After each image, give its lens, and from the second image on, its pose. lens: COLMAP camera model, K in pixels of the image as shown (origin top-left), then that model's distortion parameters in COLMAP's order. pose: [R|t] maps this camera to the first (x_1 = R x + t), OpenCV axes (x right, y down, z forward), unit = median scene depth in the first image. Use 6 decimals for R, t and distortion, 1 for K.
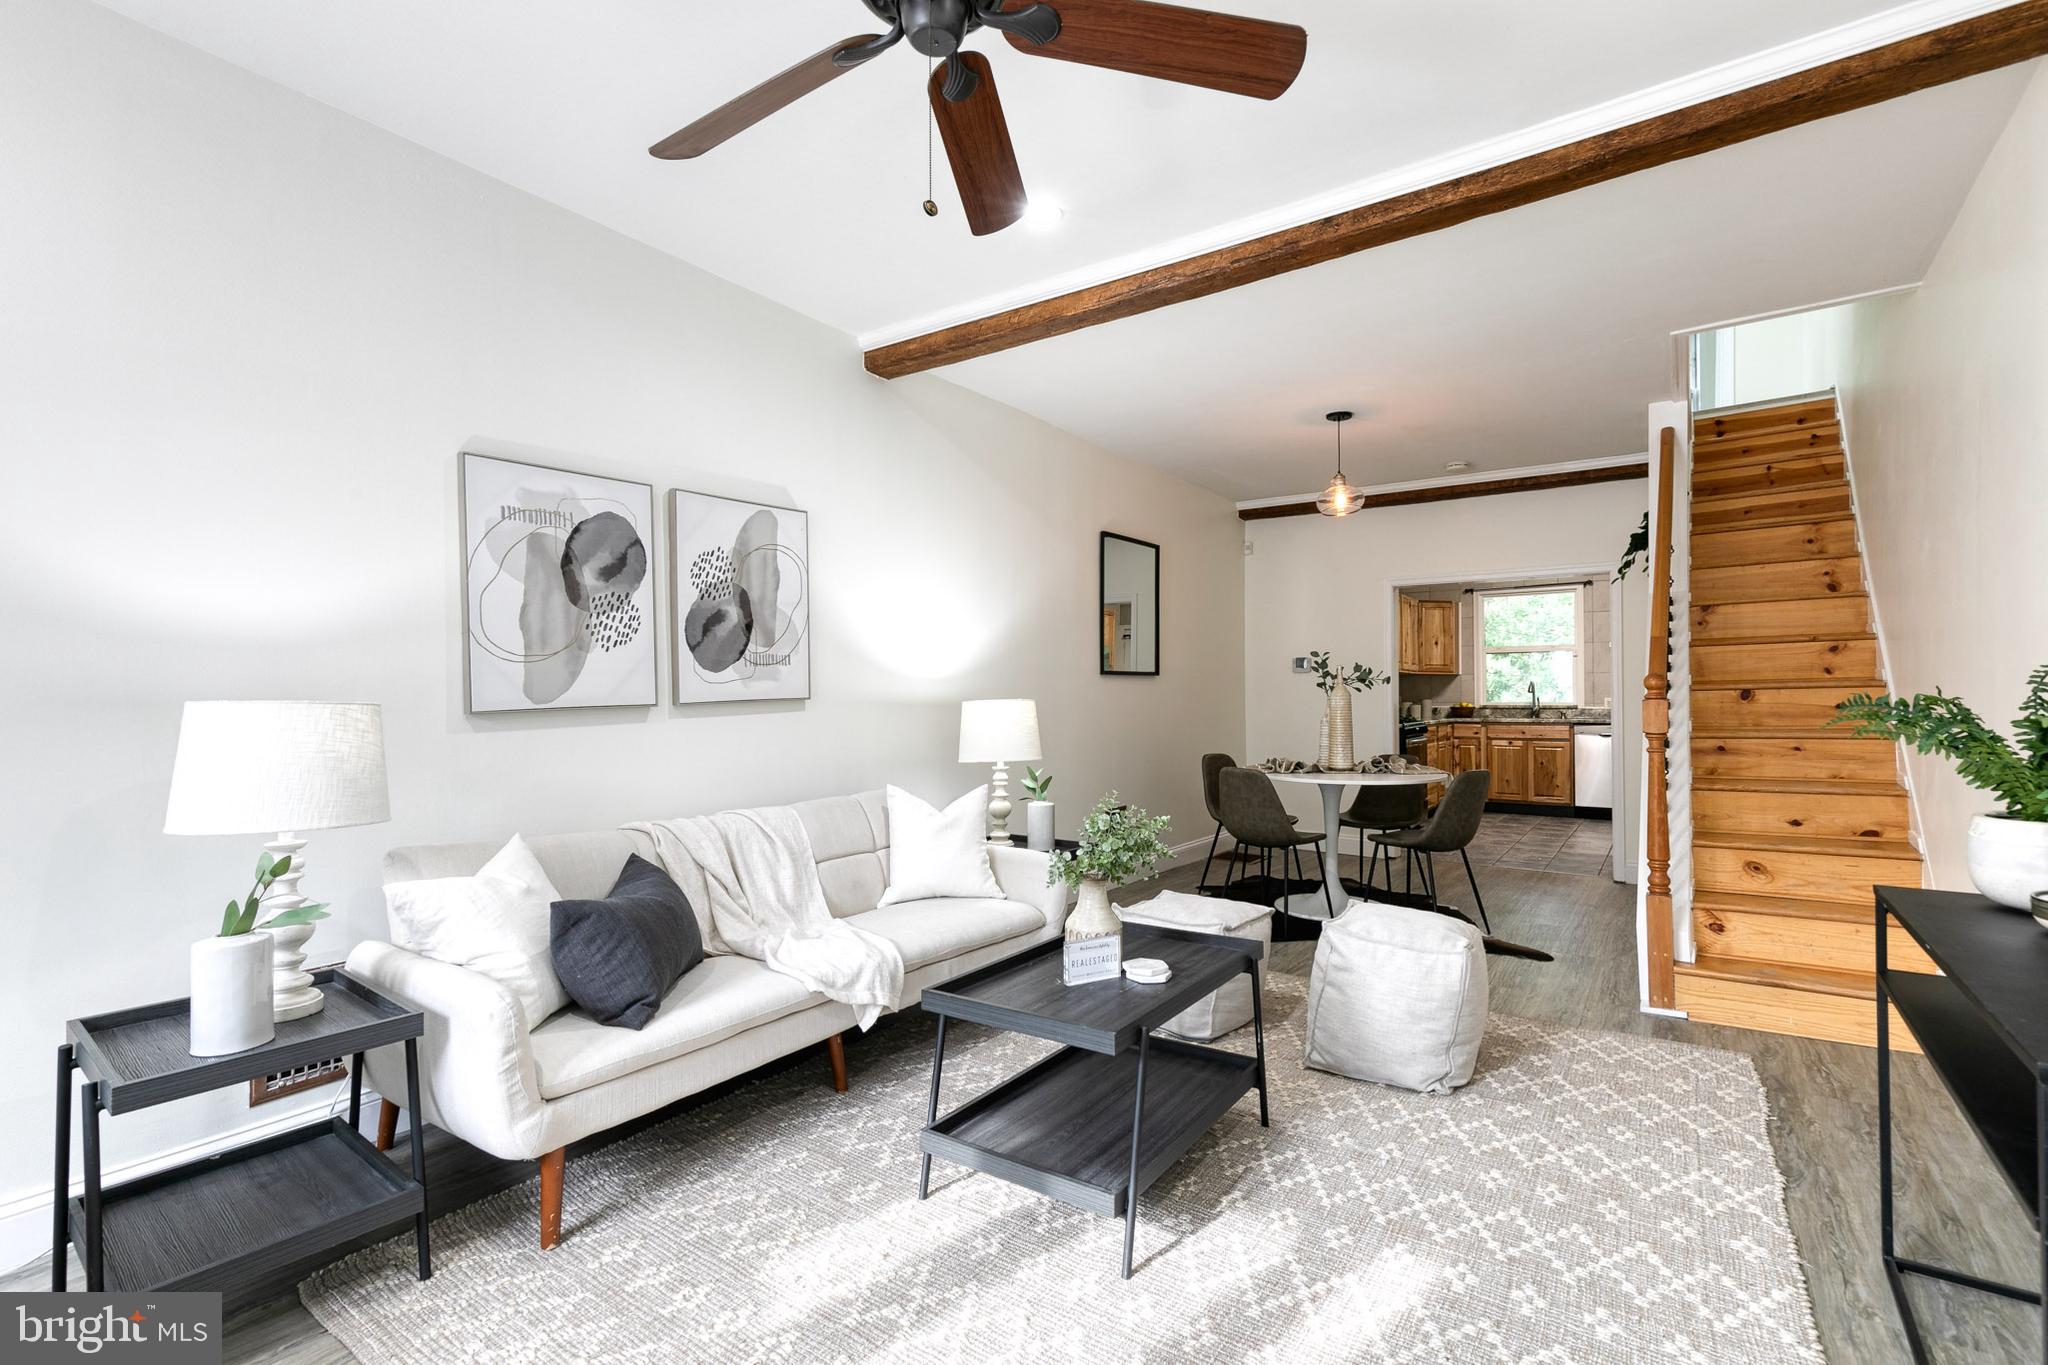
lens RADIAL K [[924.2, 0, 1037.7], [0, 924.2, 687.5], [0, 0, 1]] dist [0.011014, -0.002560]
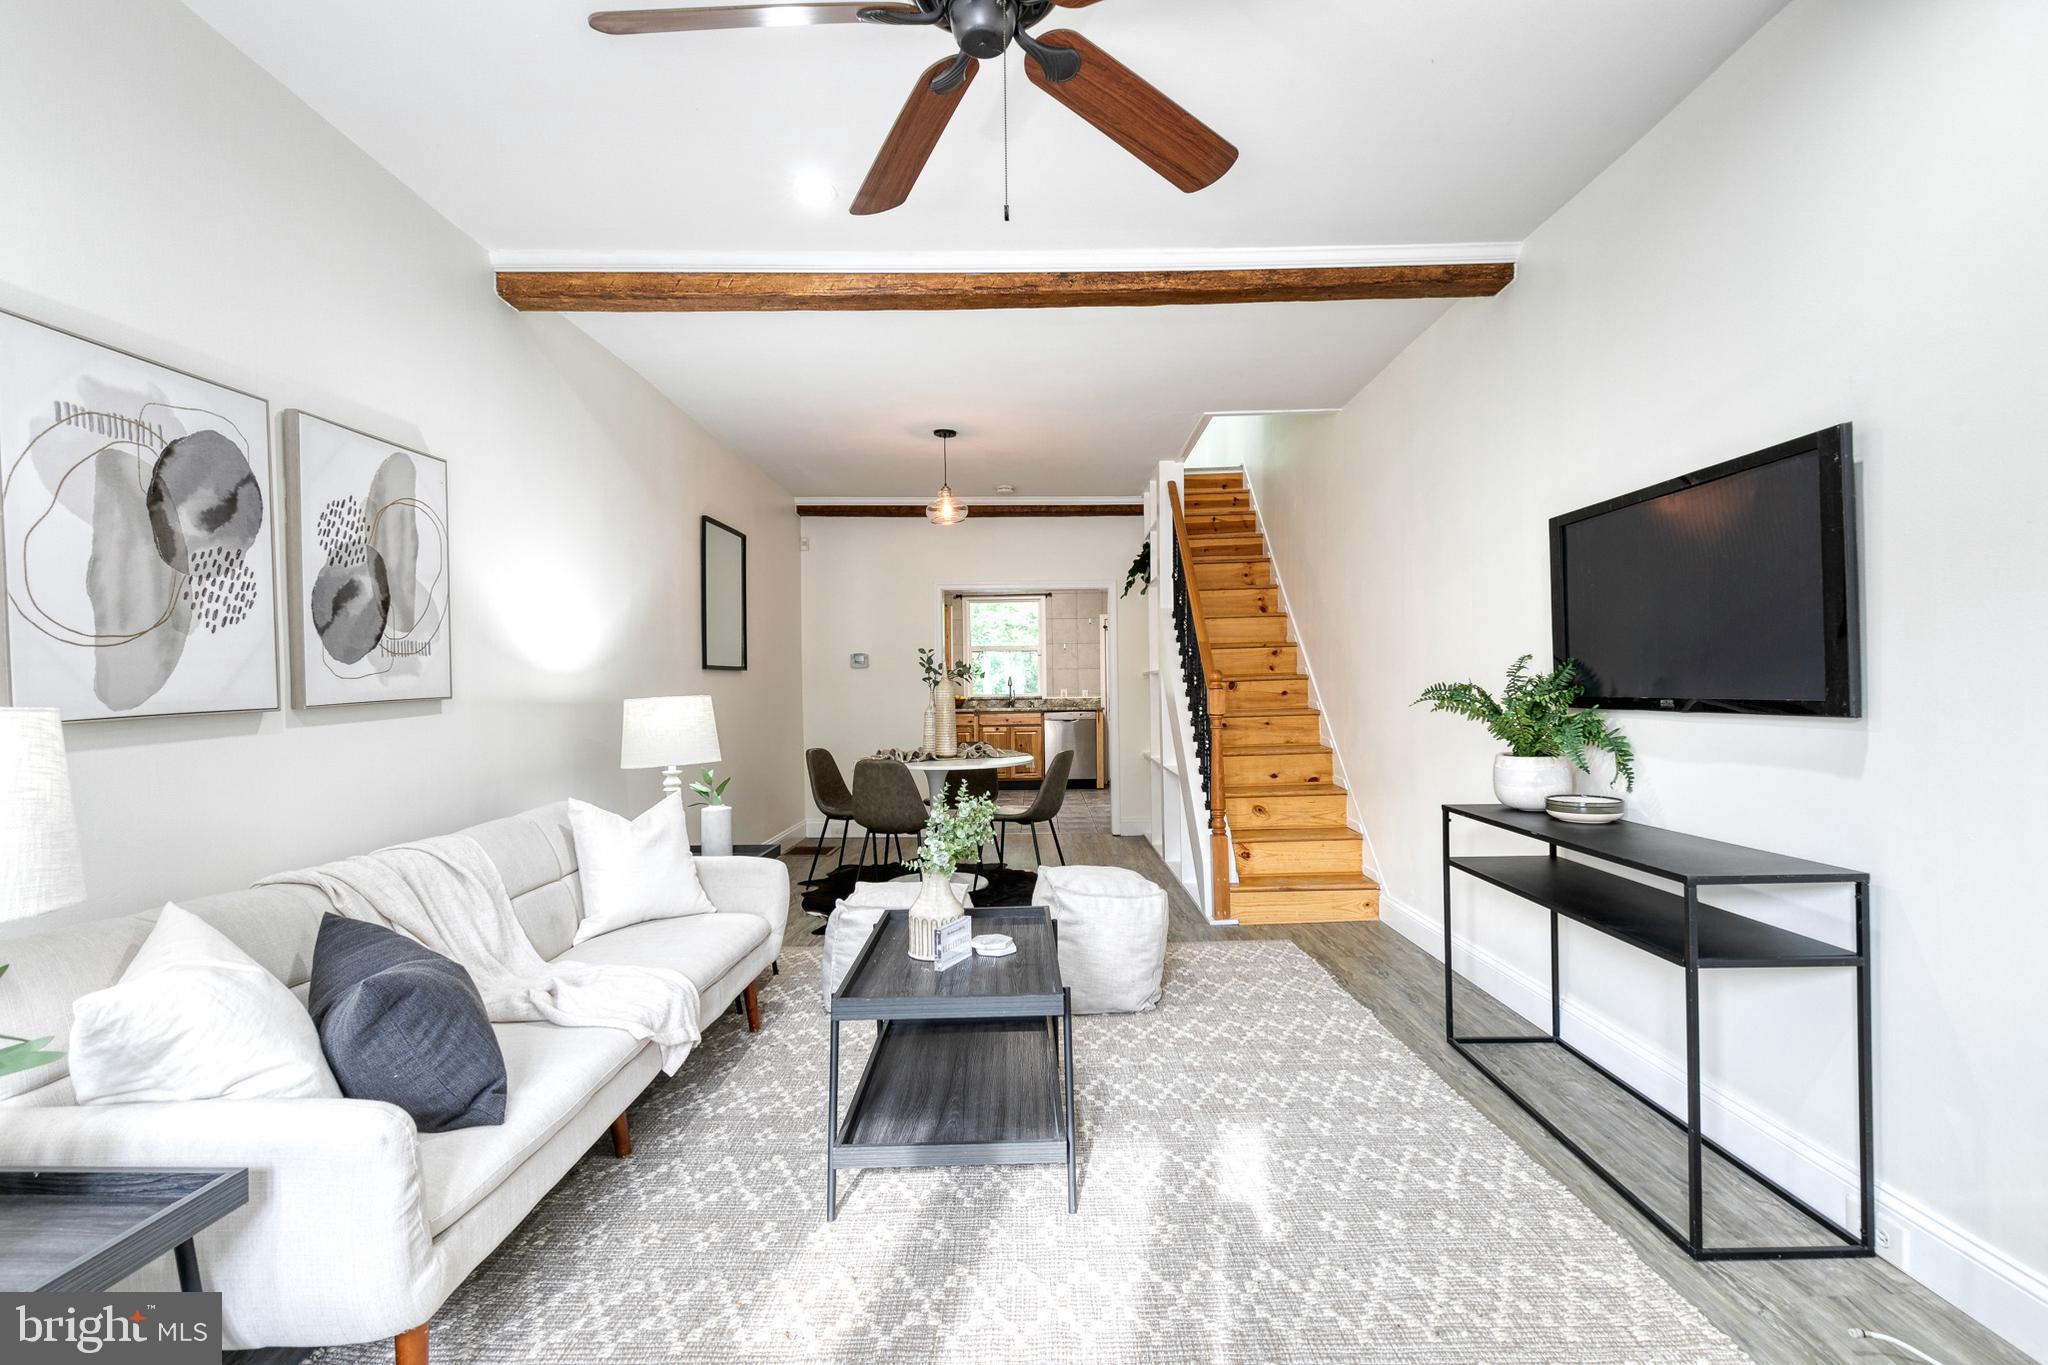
lens RADIAL K [[924.2, 0, 1037.7], [0, 924.2, 687.5], [0, 0, 1]] dist [0.011014, -0.002560]
pose [[0.816923, -0.007781, 0.576695, -0.321484], [0.005016, 0.999967, 0.006387, 0.000654], [-0.576726, -0.002325, 0.816935, 0.067316]]
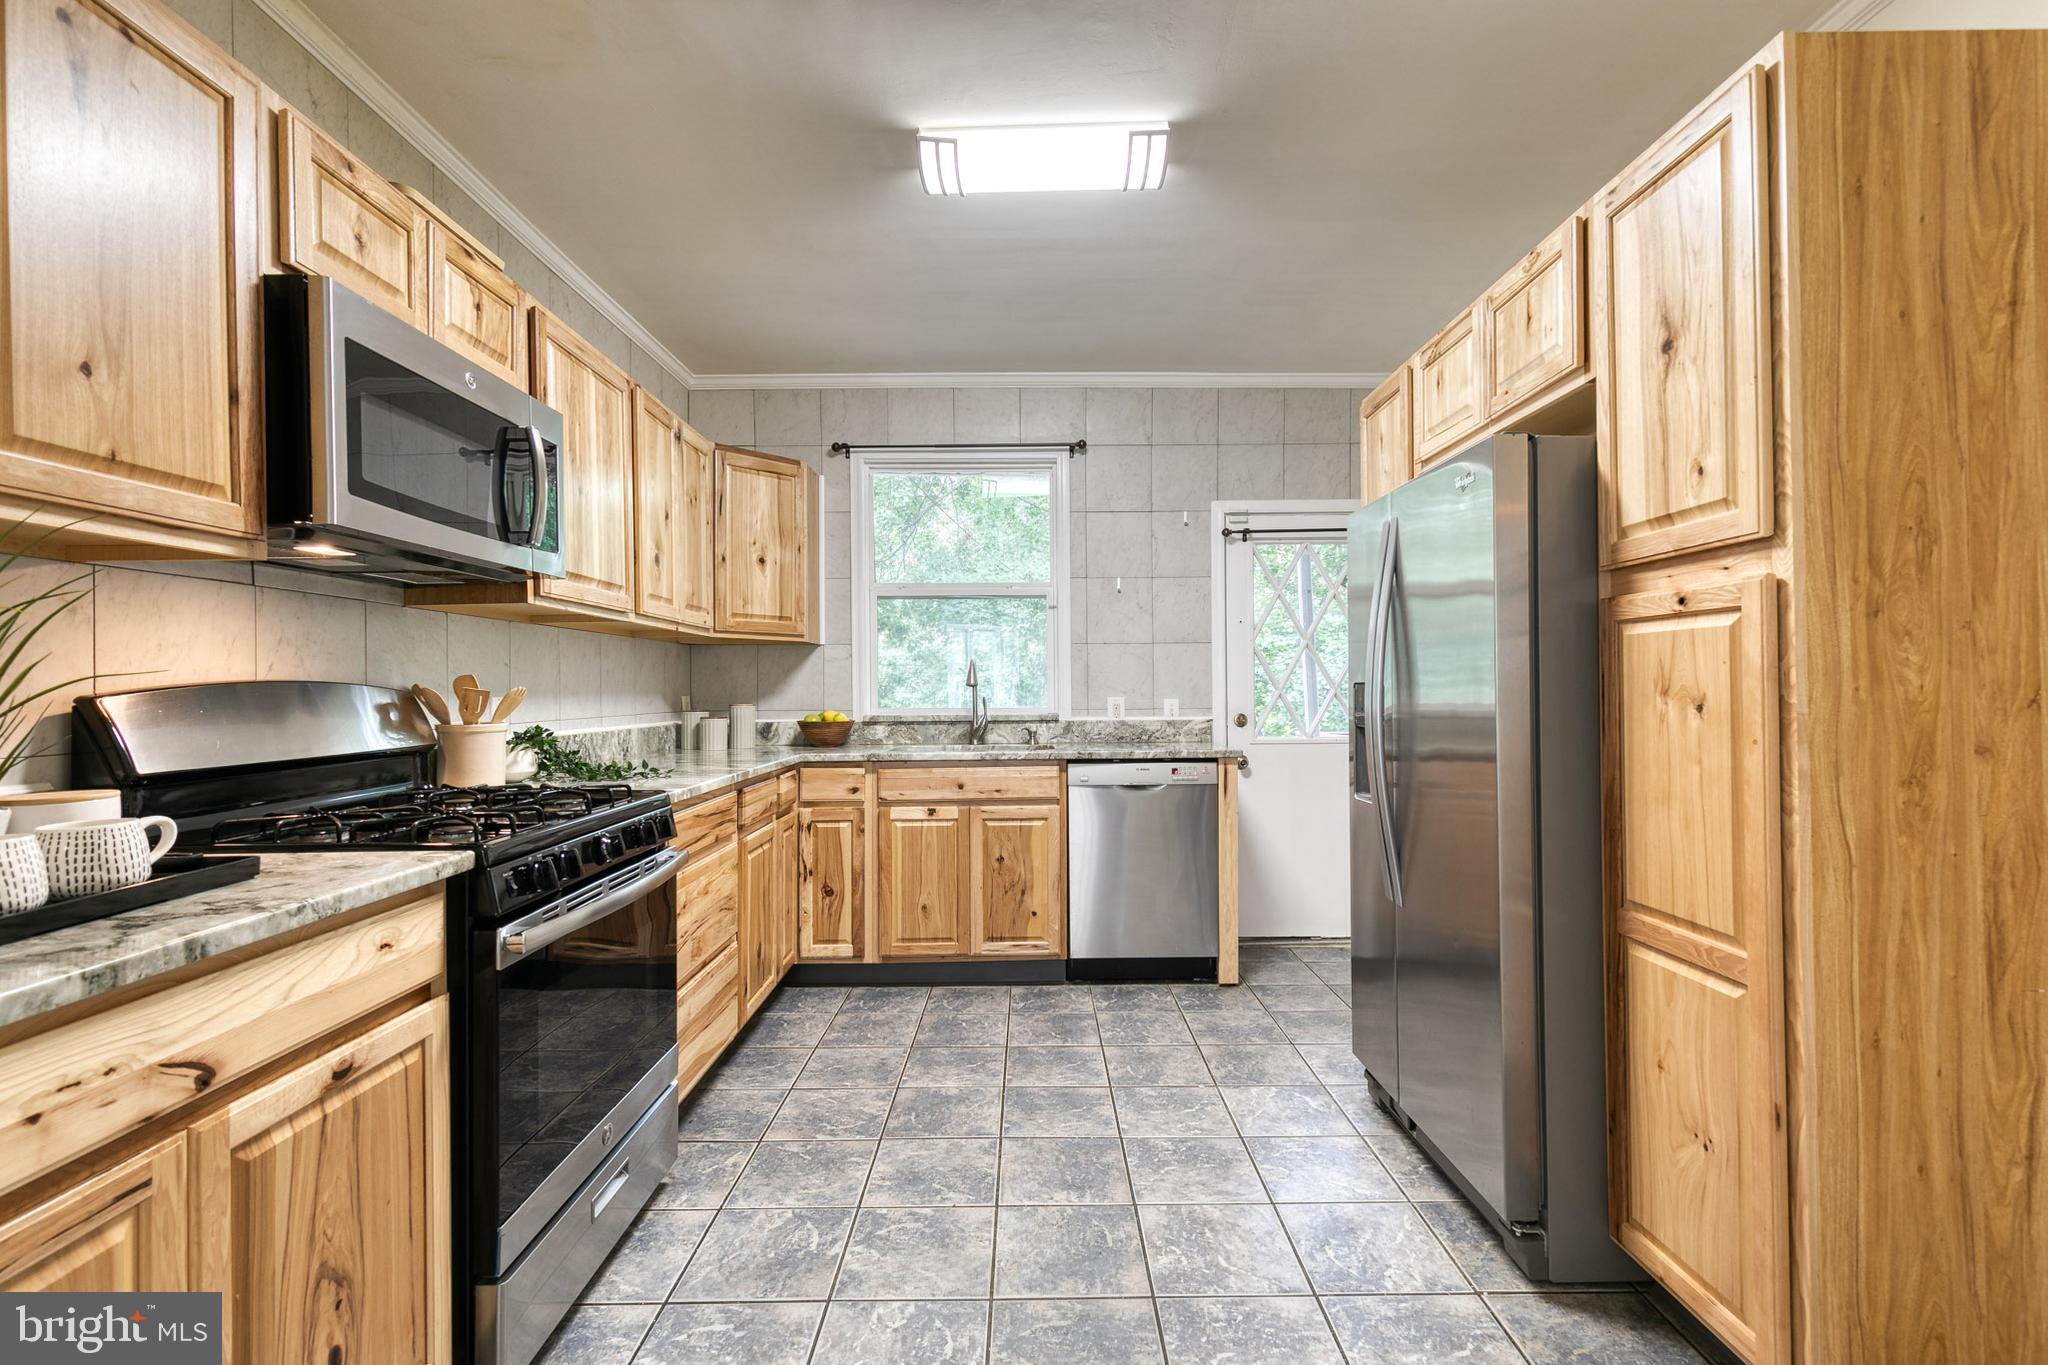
lens RADIAL K [[924.2, 0, 1037.7], [0, 924.2, 687.5], [0, 0, 1]] dist [0.011014, -0.002560]
pose [[0.813496, -0.001571, 0.581568, 0.871550], [-0.001652, 0.999986, 0.005012, 0.010363], [-0.581567, -0.005038, 0.813483, 1.794091]]
